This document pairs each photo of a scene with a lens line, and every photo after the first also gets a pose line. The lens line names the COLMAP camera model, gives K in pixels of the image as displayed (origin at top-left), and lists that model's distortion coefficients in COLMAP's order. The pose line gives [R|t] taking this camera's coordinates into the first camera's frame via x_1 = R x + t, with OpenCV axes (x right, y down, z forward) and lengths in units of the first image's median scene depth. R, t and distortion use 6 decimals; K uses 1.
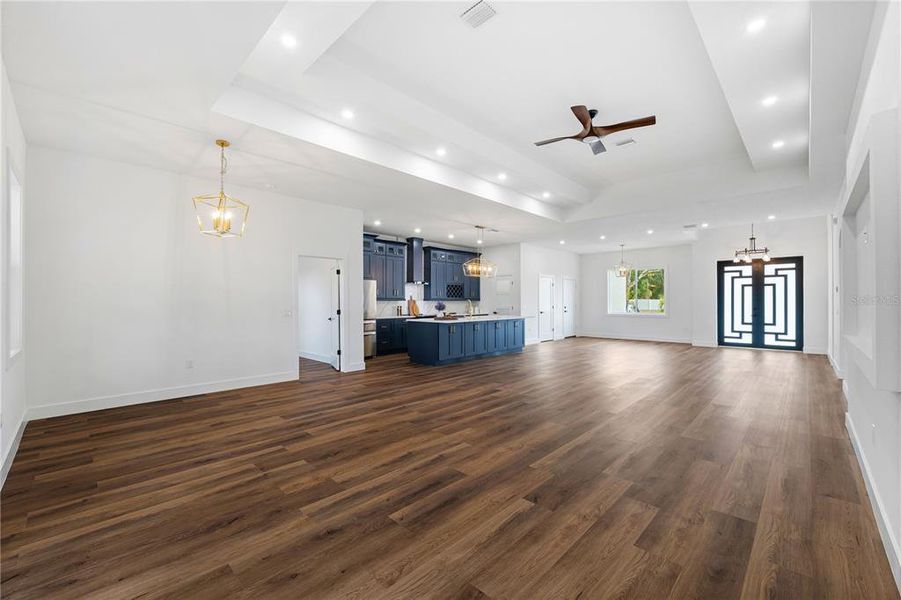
lens RADIAL K [[375.9, 0, 456.3], [0, 375.9, 302.7], [0, 0, 1]] dist [-0.001314, -0.000268]
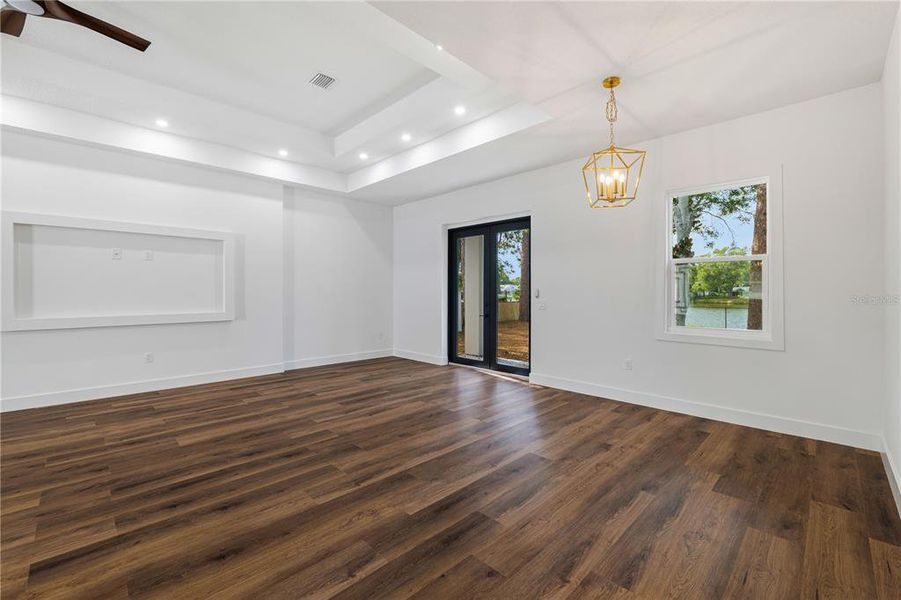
lens RADIAL K [[375.9, 0, 450.2], [0, 375.9, 296.2], [0, 0, 1]] dist [-0.001314, -0.000268]
pose [[-0.999698, 0.001435, 0.024549, -0.289861], [0.001727, 0.999928, 0.011868, 0.001567], [-0.024530, 0.011907, -0.999628, 1.555771]]
